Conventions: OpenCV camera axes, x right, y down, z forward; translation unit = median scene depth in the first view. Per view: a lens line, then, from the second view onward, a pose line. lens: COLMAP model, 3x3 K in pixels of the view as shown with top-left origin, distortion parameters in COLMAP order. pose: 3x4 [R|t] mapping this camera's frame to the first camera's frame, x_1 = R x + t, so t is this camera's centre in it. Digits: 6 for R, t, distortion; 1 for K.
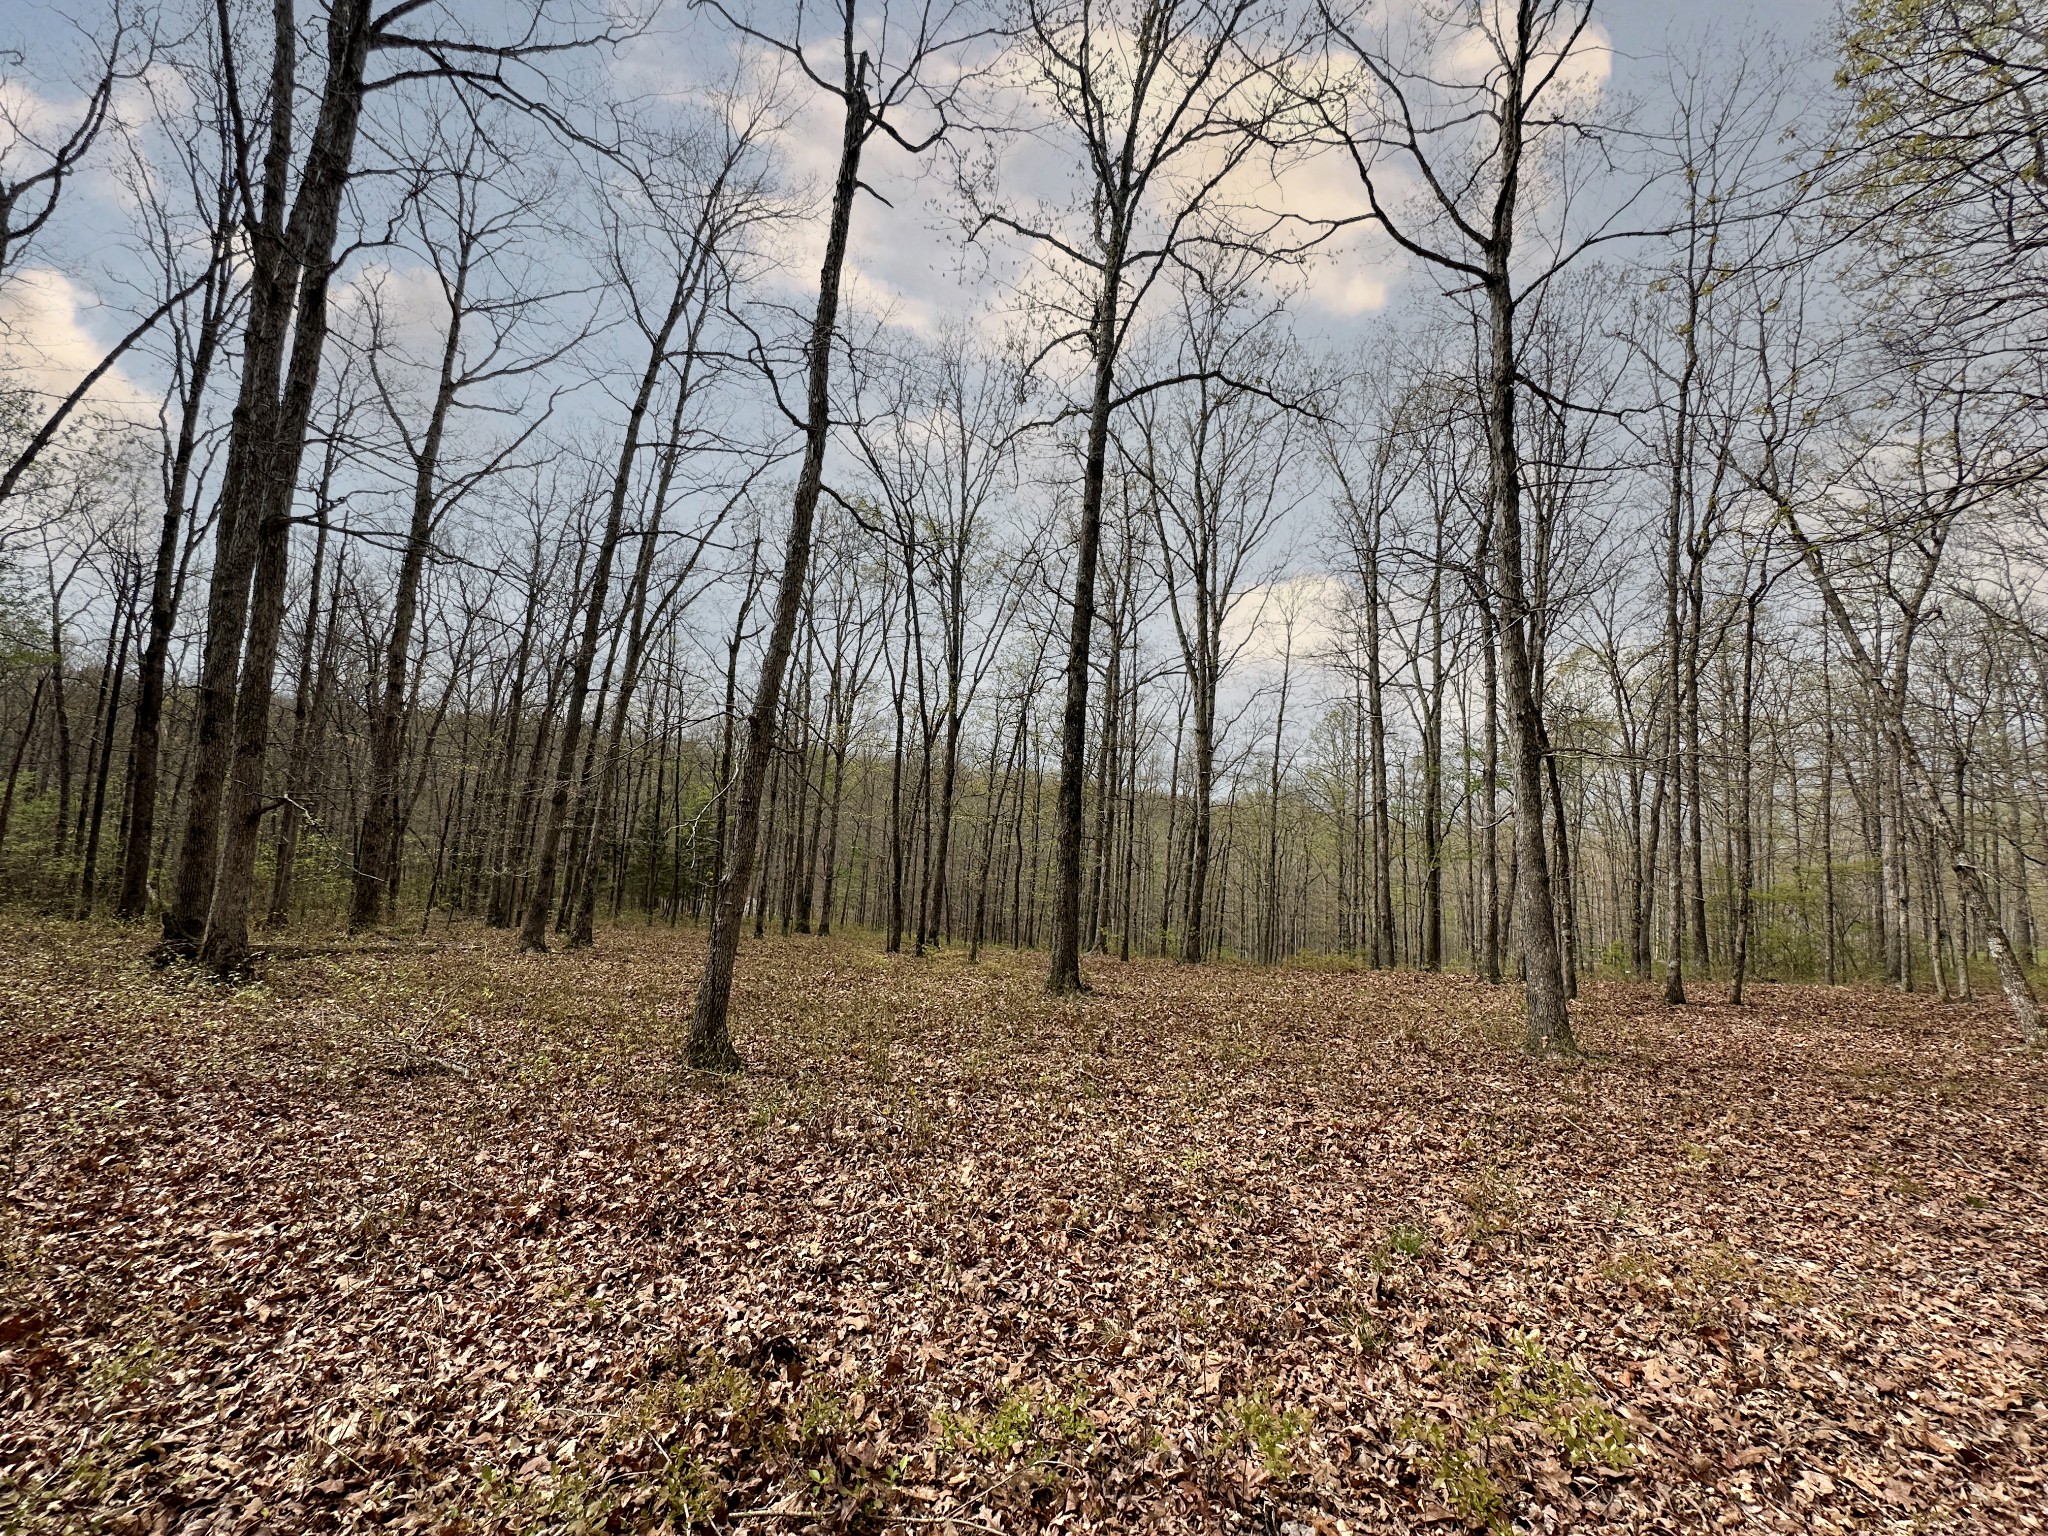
lens RADIAL K [[817.4, 0, 1028.0], [0, 817.4, 765.8], [0, 0, 1]] dist [-0.003913, 0.000779]
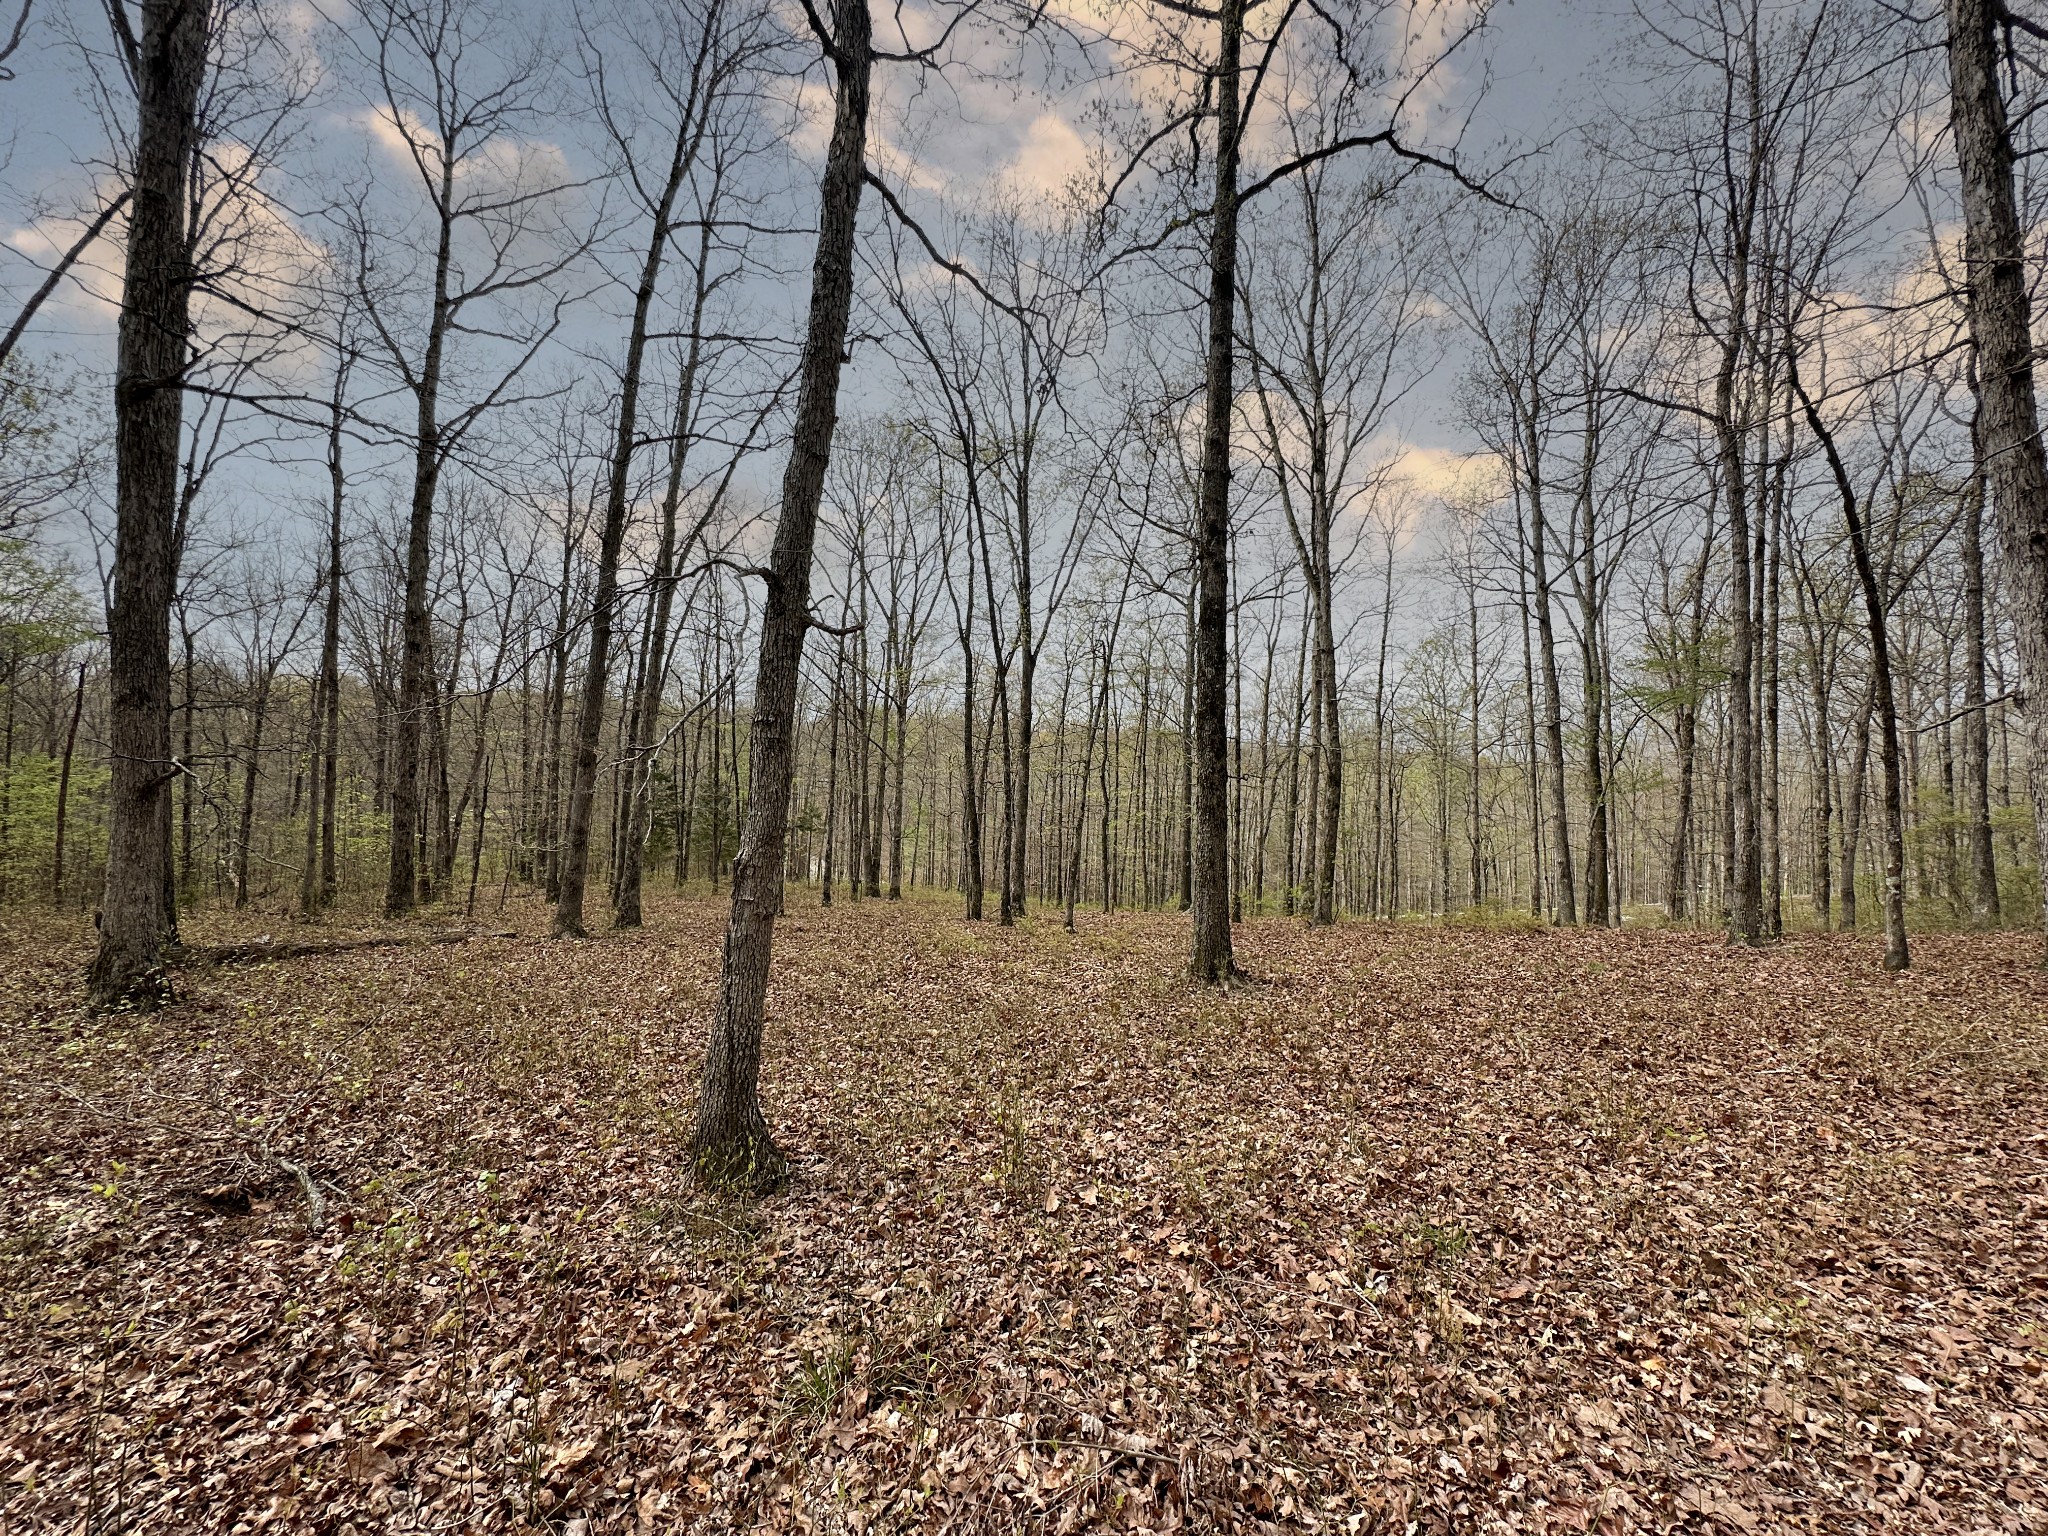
lens RADIAL K [[817.4, 0, 1025.1], [0, 817.4, 767.6], [0, 0, 1]] dist [-0.003913, 0.000779]
pose [[0.996177, -0.042378, -0.076391, -0.037206], [0.046760, 0.997306, 0.056519, 0.015905], [0.073790, -0.059875, 0.995475, 0.136172]]
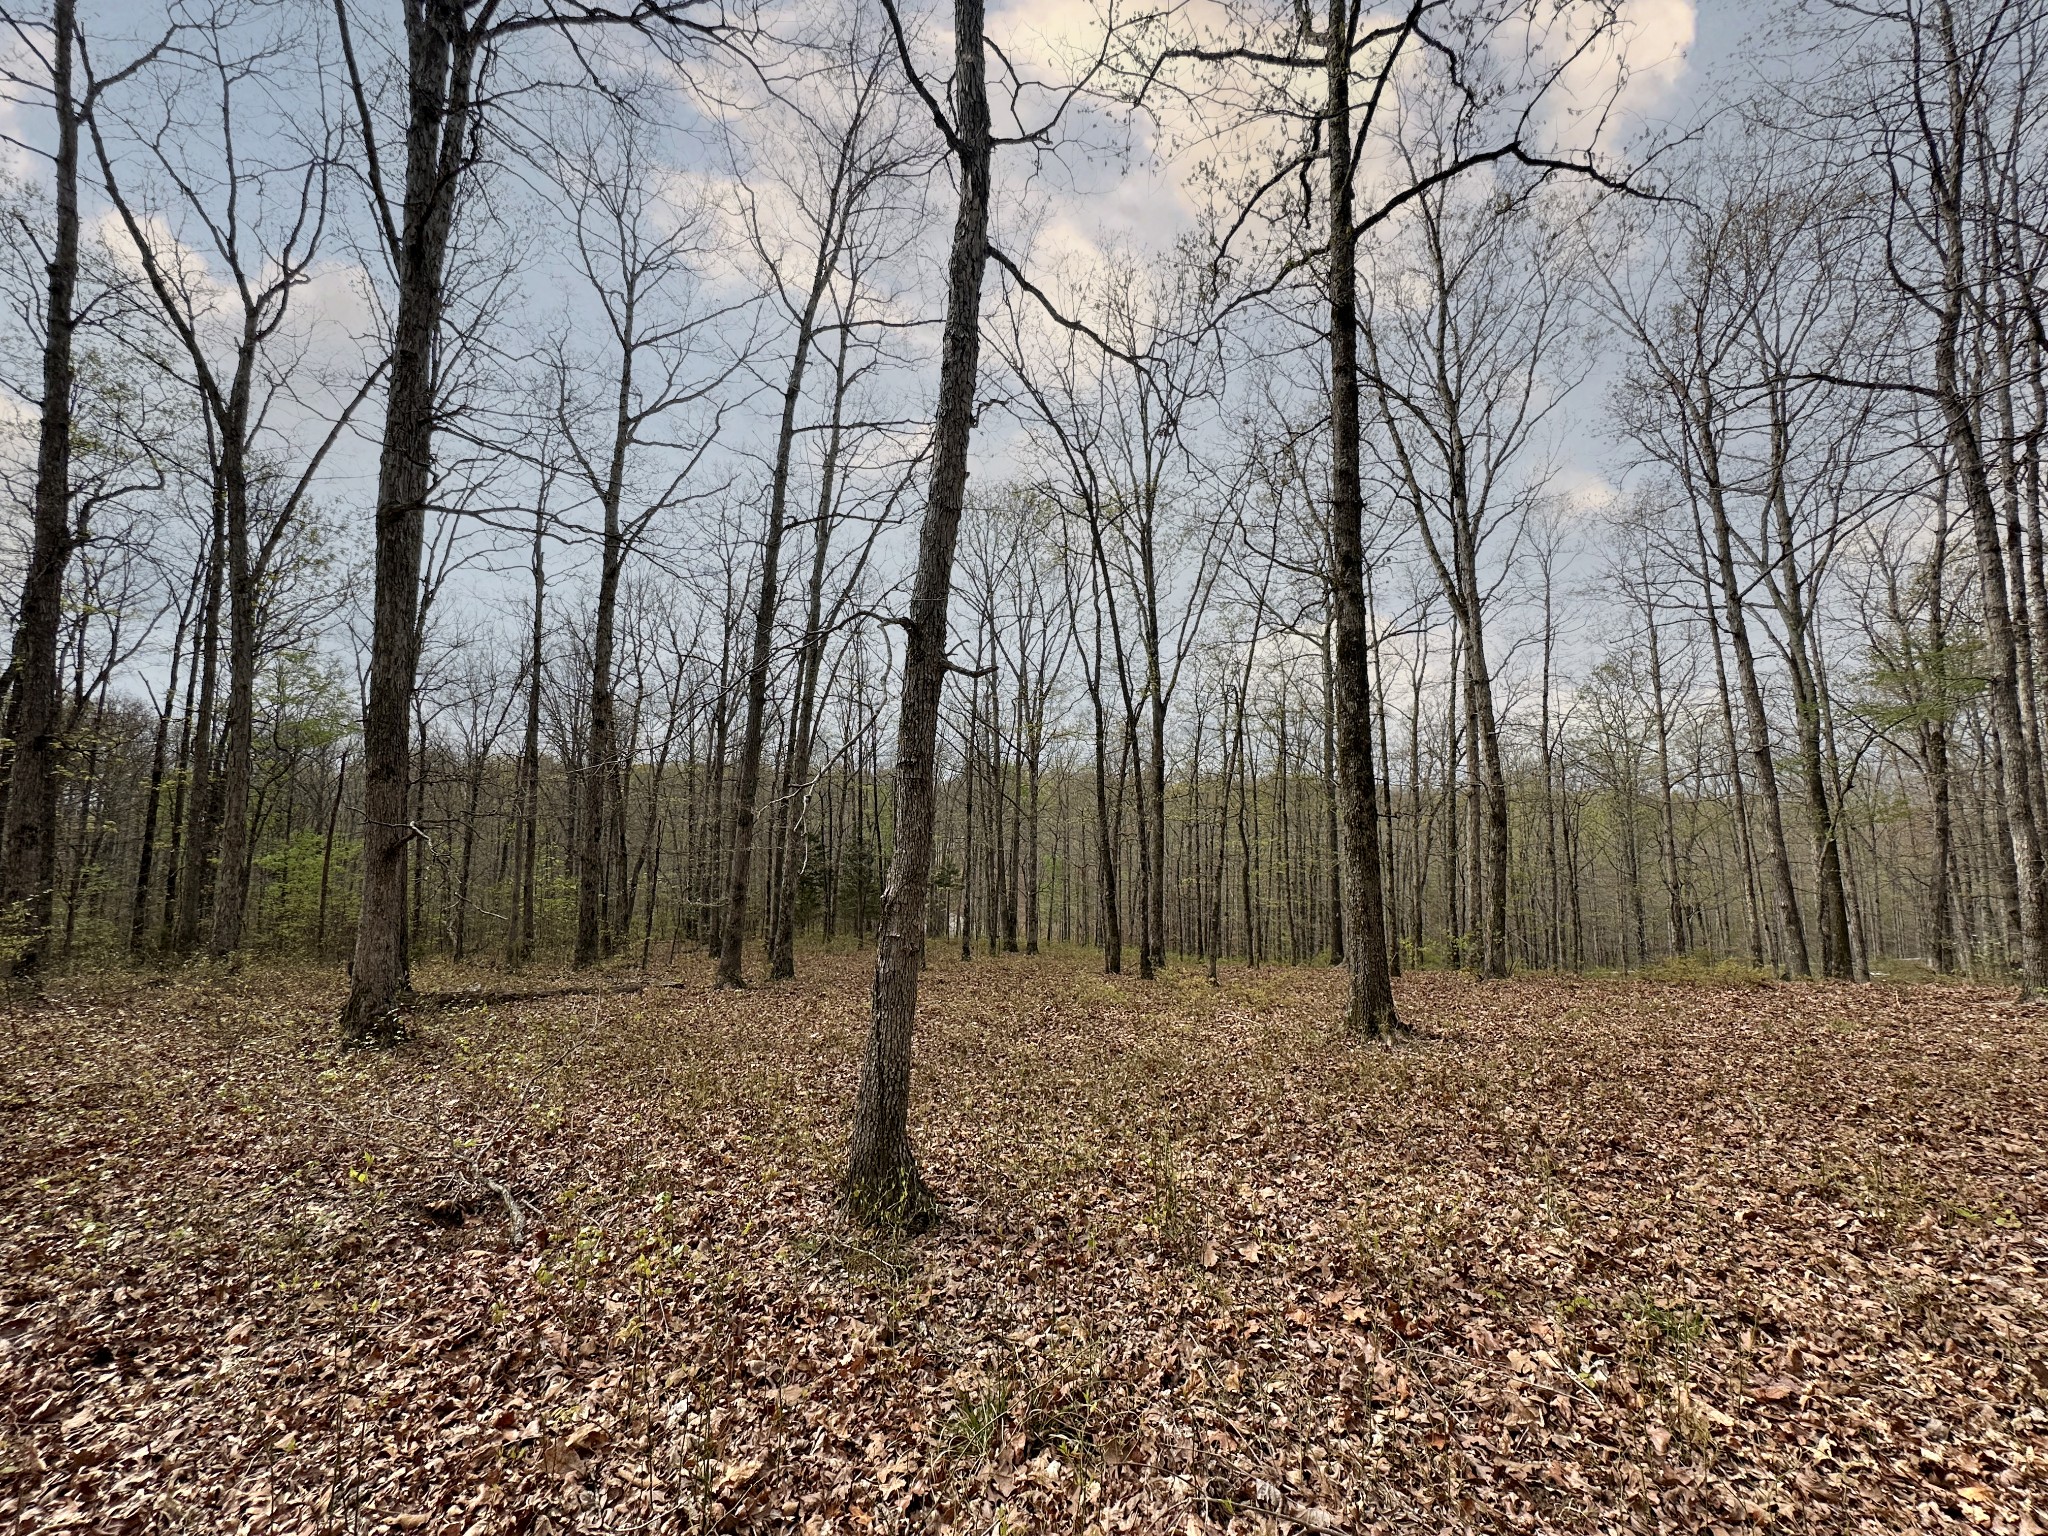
lens RADIAL K [[817.4, 0, 1024.8], [0, 817.4, 767.2], [0, 0, 1]] dist [-0.003913, 0.000779]
pose [[0.969142, -0.085948, -0.231034, -0.038242], [0.083344, 0.996299, -0.021030, 0.019904], [0.231986, 0.001126, 0.972718, 0.135848]]
